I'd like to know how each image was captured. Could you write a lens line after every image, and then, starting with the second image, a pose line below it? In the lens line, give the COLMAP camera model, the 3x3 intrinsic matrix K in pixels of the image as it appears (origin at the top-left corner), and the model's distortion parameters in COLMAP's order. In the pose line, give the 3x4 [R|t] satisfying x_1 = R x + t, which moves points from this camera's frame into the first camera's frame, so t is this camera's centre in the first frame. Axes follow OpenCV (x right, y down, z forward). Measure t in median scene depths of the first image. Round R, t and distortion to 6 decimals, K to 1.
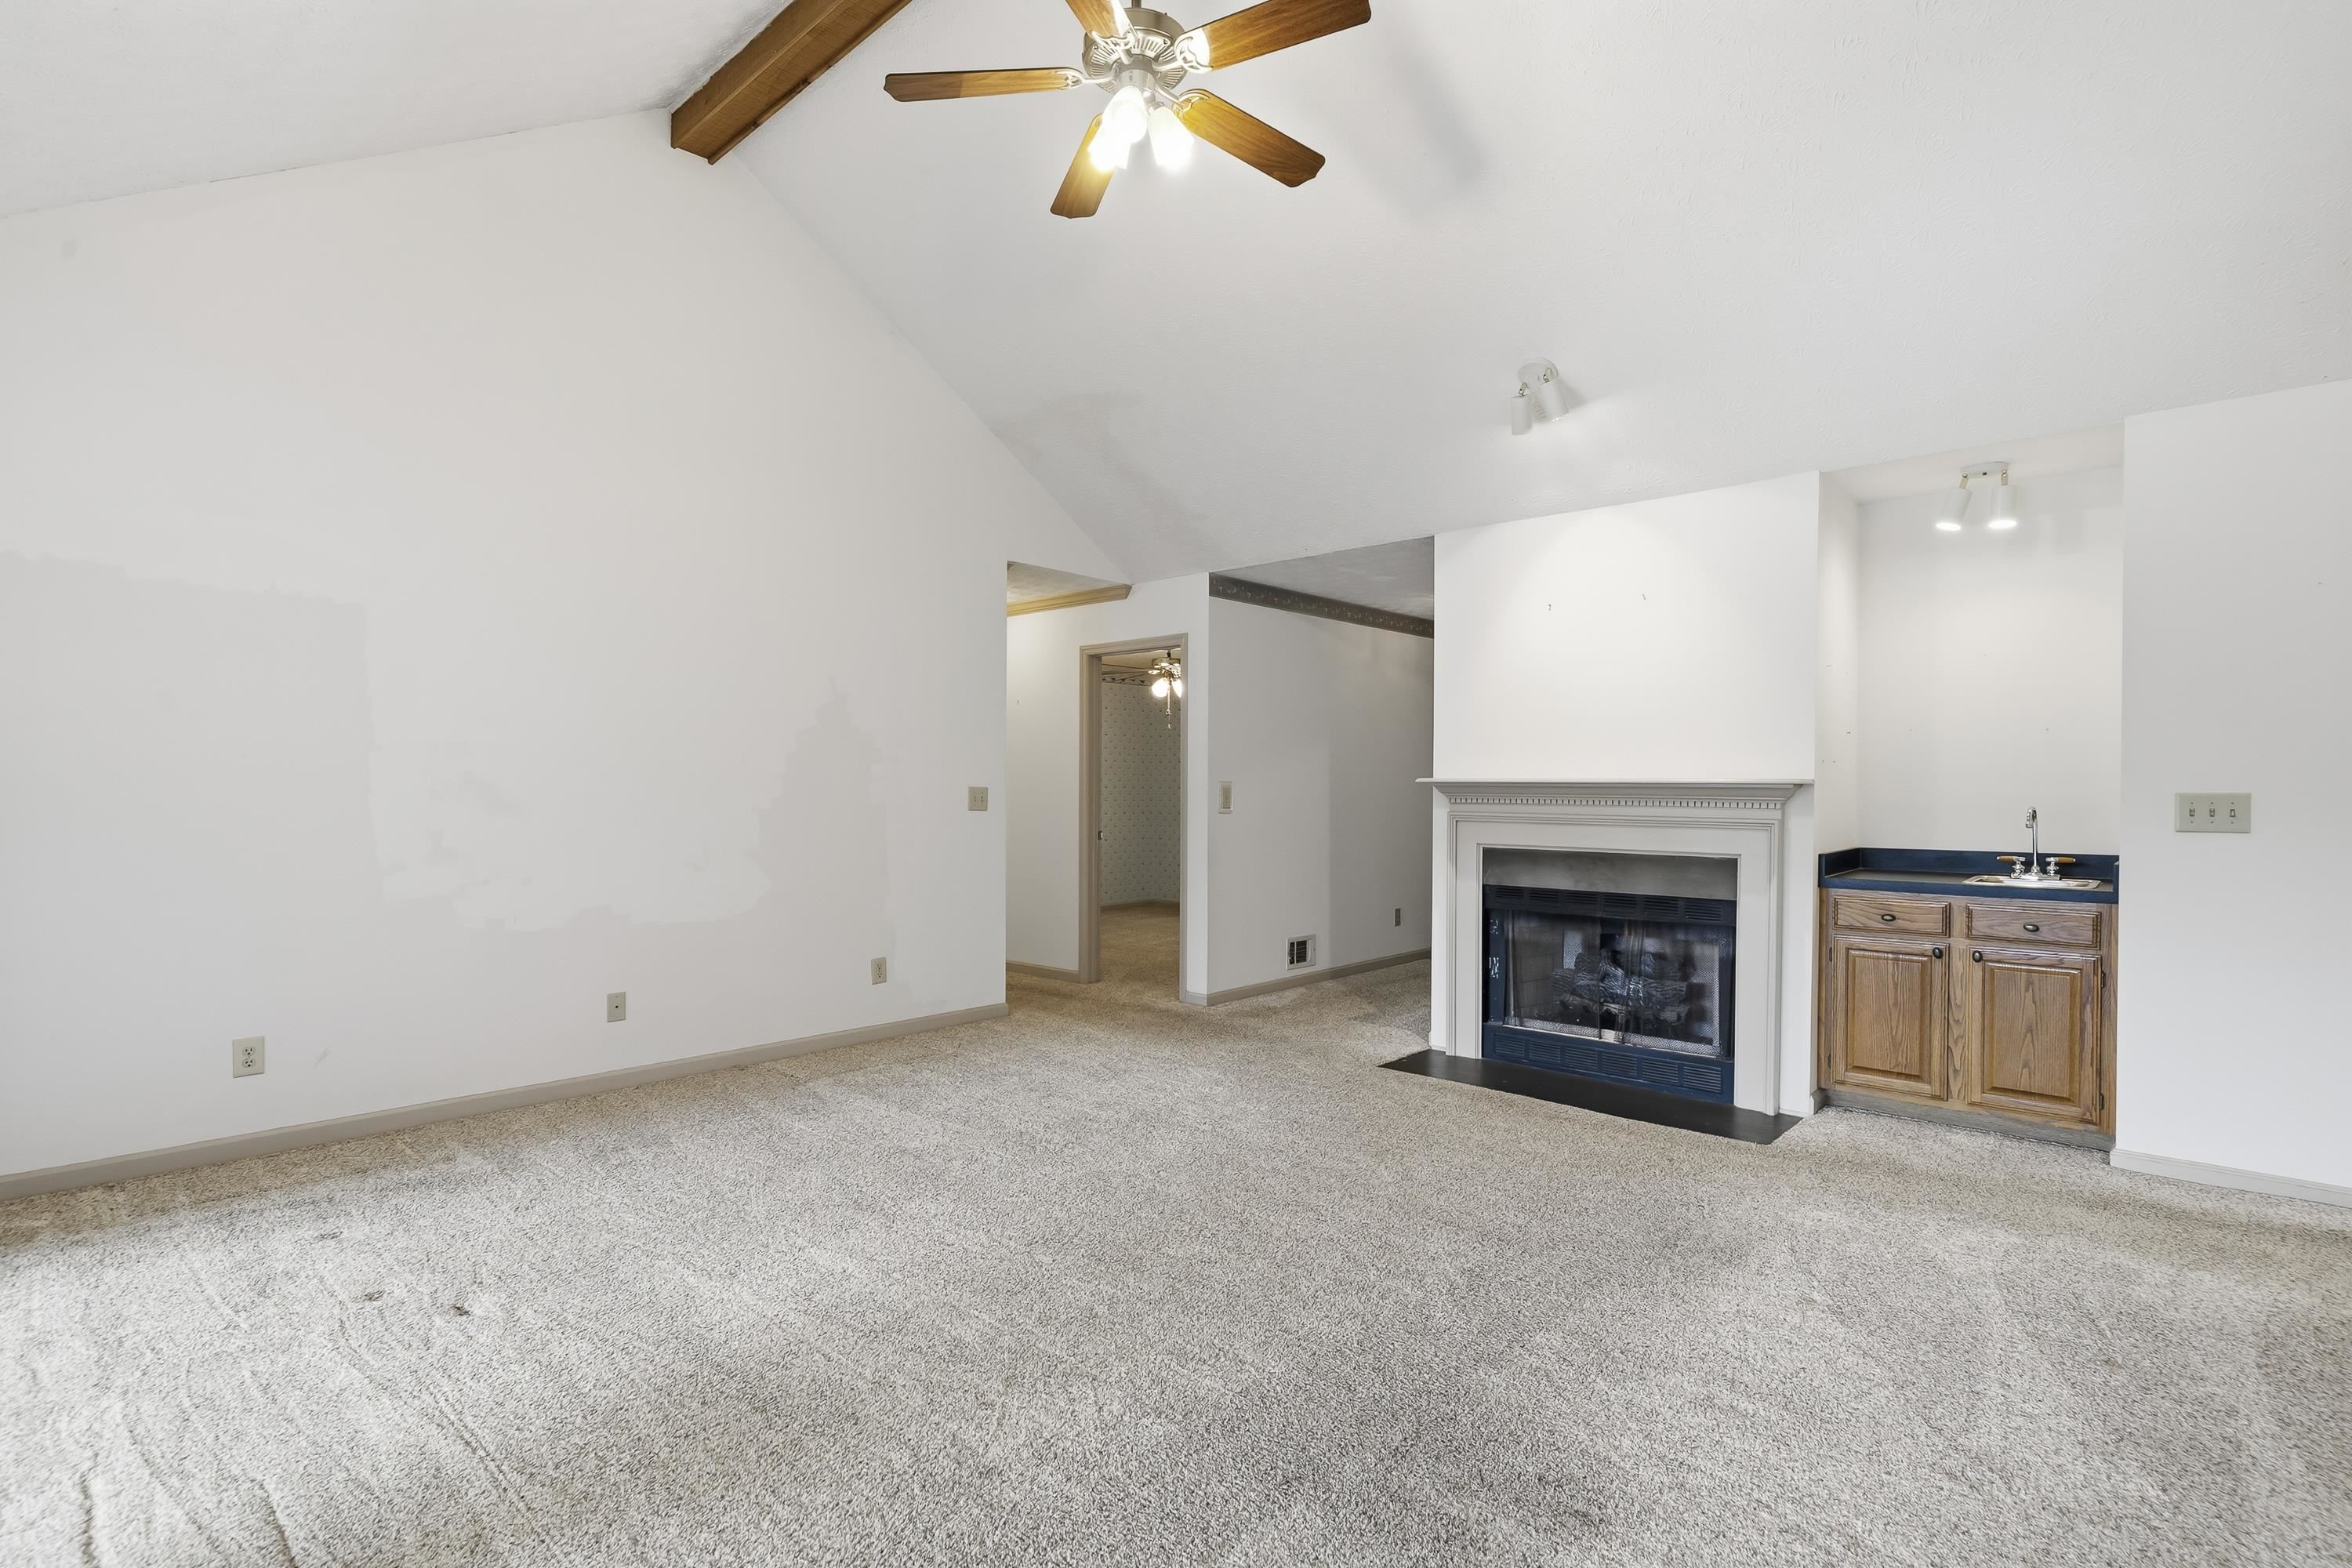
lens RADIAL K [[1127.7, 0, 1178.5], [0, 1127.7, 796.8], [0, 0, 1]] dist [0.019239, -0.000581]
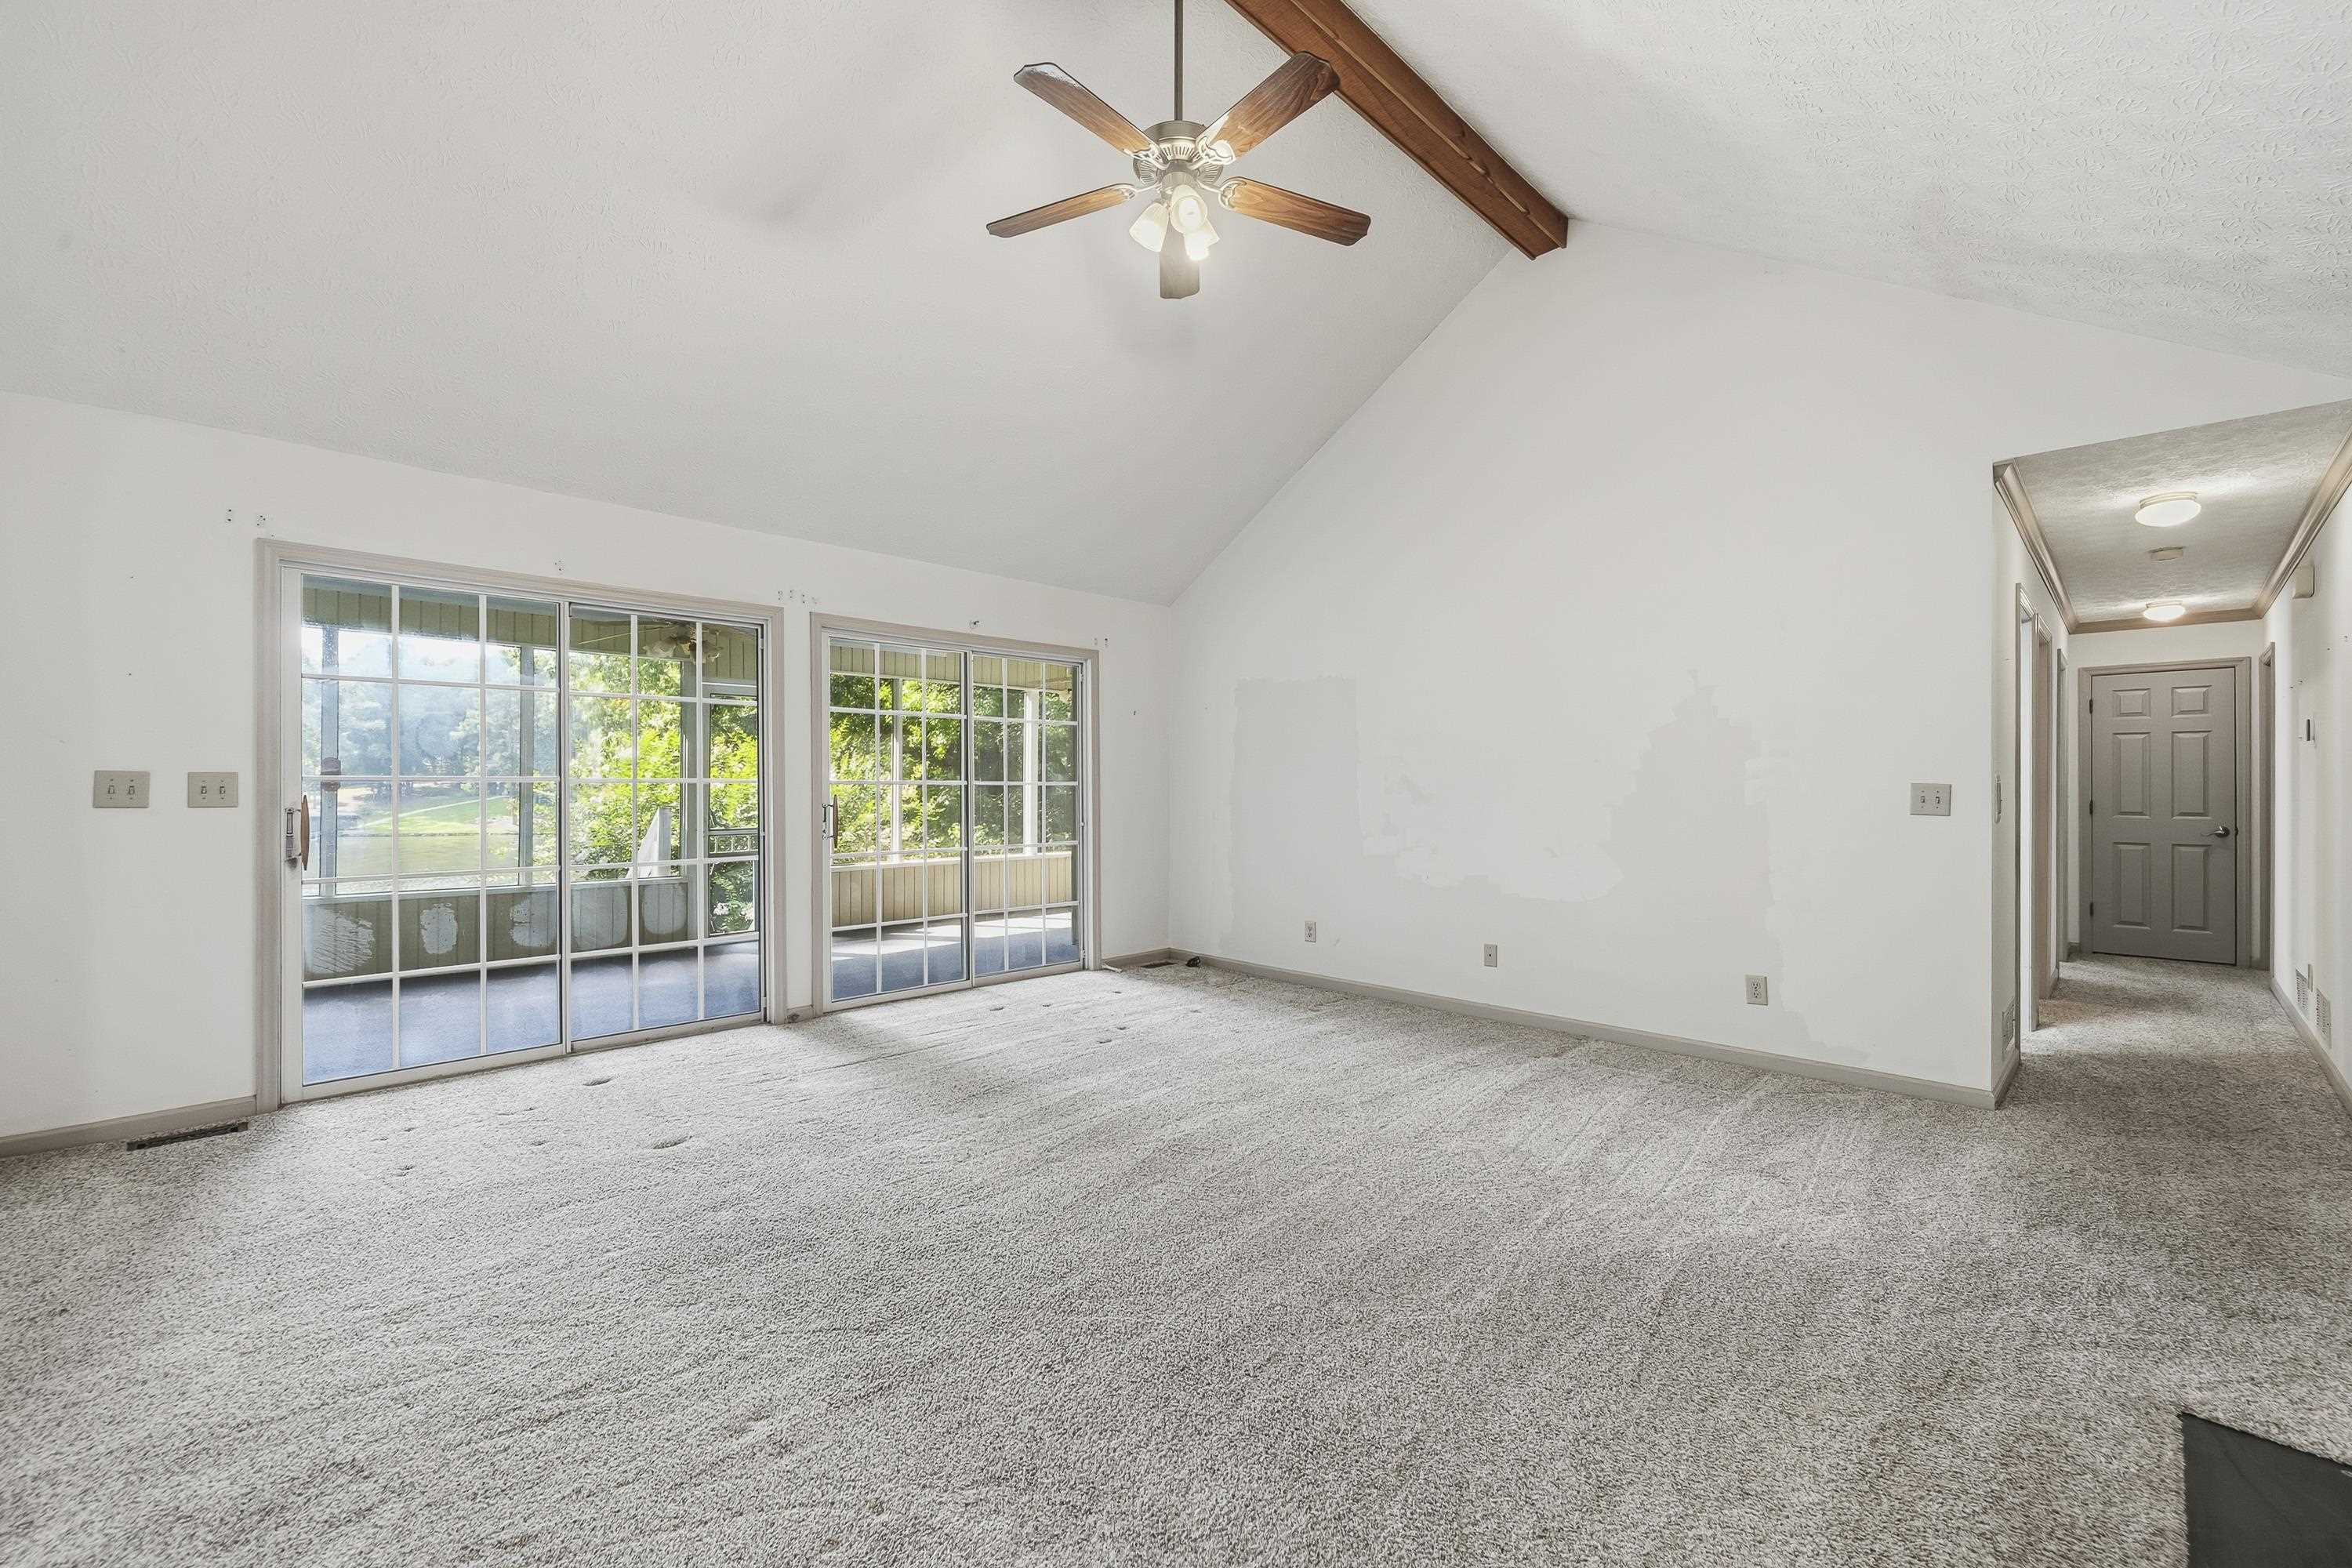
lens RADIAL K [[982.9, 0, 1176.0], [0, 982.9, 784.0], [0, 0, 1]] dist [0.026075, -0.000124]
pose [[-0.037875, -0.008958, -0.999242, 0.656851], [-0.013763, 0.999870, -0.008442, 0.005334], [0.999188, 0.013432, -0.037994, 0.702045]]
